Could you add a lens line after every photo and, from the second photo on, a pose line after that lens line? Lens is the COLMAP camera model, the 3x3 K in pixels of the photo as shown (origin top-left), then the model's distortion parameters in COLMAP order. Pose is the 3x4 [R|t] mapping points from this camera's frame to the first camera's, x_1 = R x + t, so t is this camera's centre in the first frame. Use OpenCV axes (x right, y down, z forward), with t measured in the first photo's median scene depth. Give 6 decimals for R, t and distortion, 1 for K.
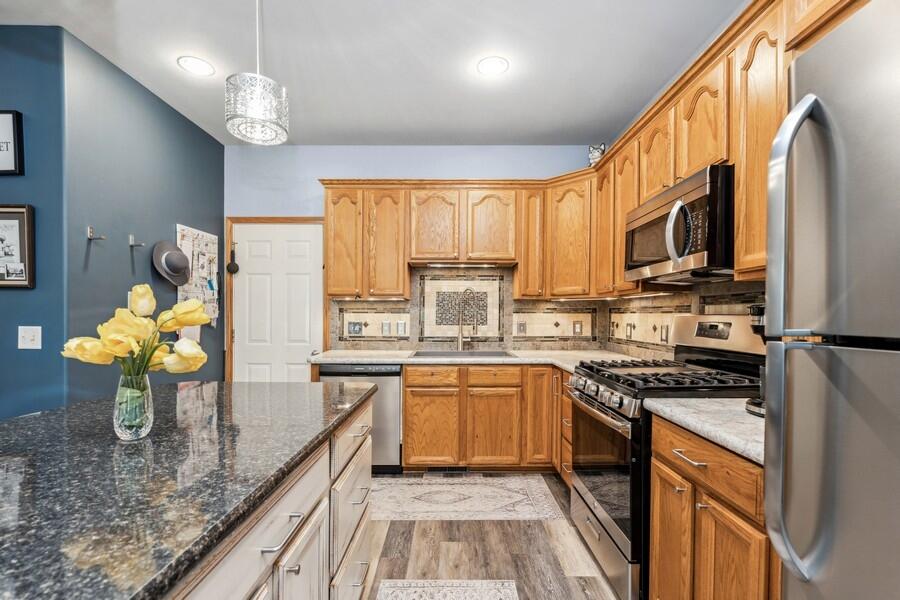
lens RADIAL K [[403.9, 0, 449.1], [0, 403.9, 319.5], [0, 0, 1]] dist [-0.001603, 0.000047]
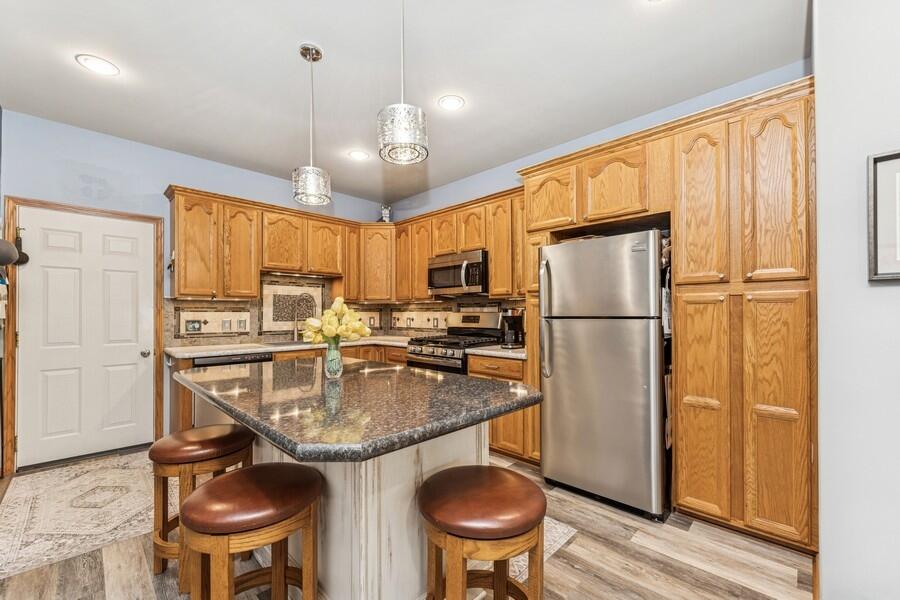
lens RADIAL K [[366.0, 0, 453.5], [0, 366.0, 314.5], [0, 0, 1]] dist [-0.002023, -0.000358]
pose [[0.692933, -0.007331, 0.720965, -0.491646], [0.012772, 0.999916, -0.002108, 0.002253], [-0.720889, 0.010668, 0.692968, -0.181404]]
